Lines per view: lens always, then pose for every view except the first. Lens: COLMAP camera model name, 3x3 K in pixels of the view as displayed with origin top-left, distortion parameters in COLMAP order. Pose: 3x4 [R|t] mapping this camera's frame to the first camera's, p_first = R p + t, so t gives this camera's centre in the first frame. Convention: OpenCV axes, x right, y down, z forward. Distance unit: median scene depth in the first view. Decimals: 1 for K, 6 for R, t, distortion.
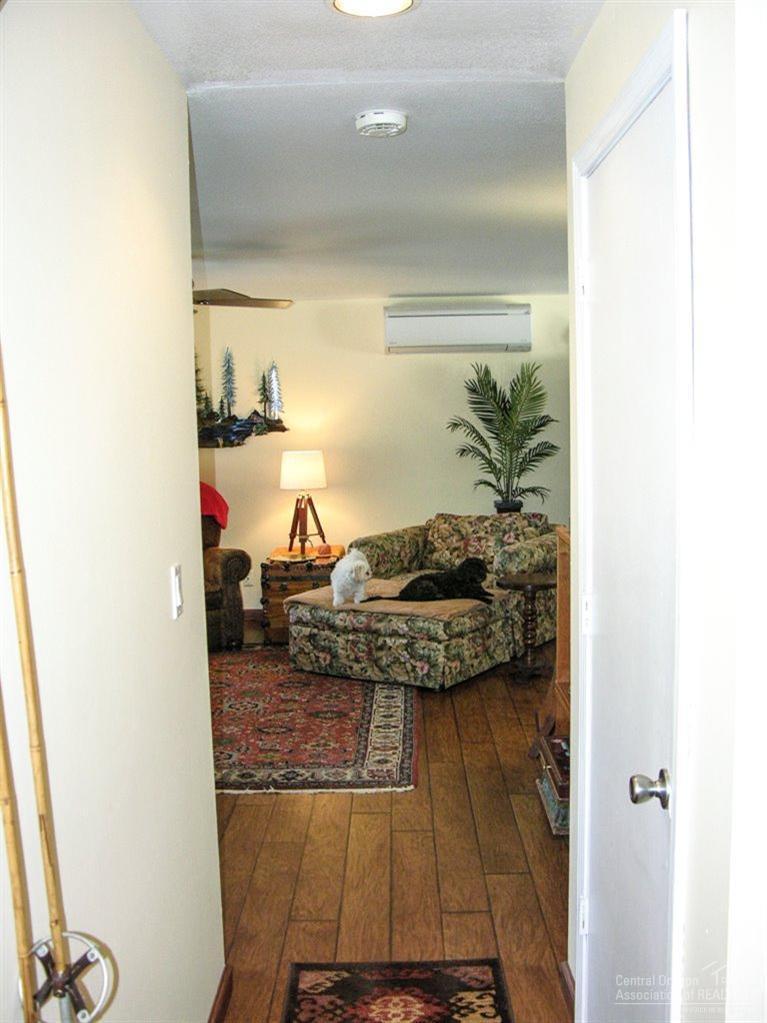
lens RADIAL K [[1065.3, 0, 383.5], [0, 1065.3, 511.5], [0, 0, 1]] dist [-0.196293, 0.213838]
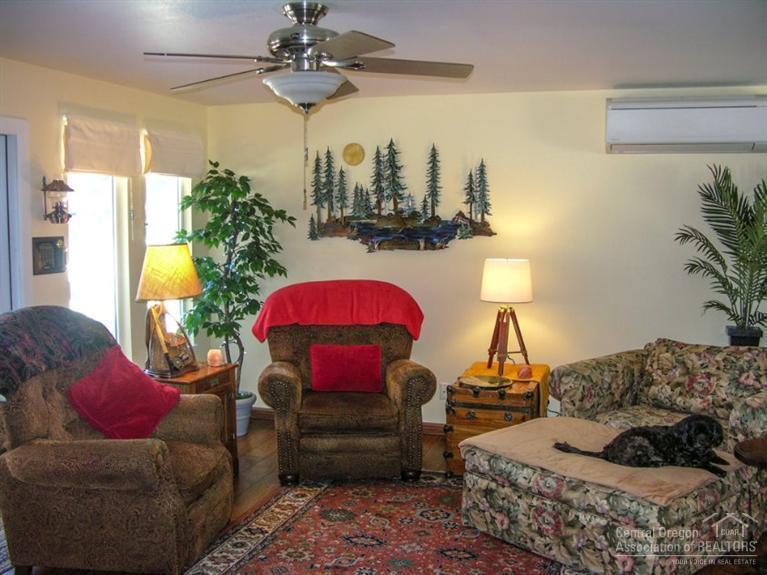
lens RADIAL K [[798.7, 0, 383.5], [0, 798.7, 287.5], [0, 0, 1]] dist [-0.196293, 0.213838]
pose [[0.958153, 0.053120, -0.281283, 0.013765], [-0.054878, 0.998492, 0.001631, -0.029394], [0.280946, 0.013874, 0.959623, 0.348466]]
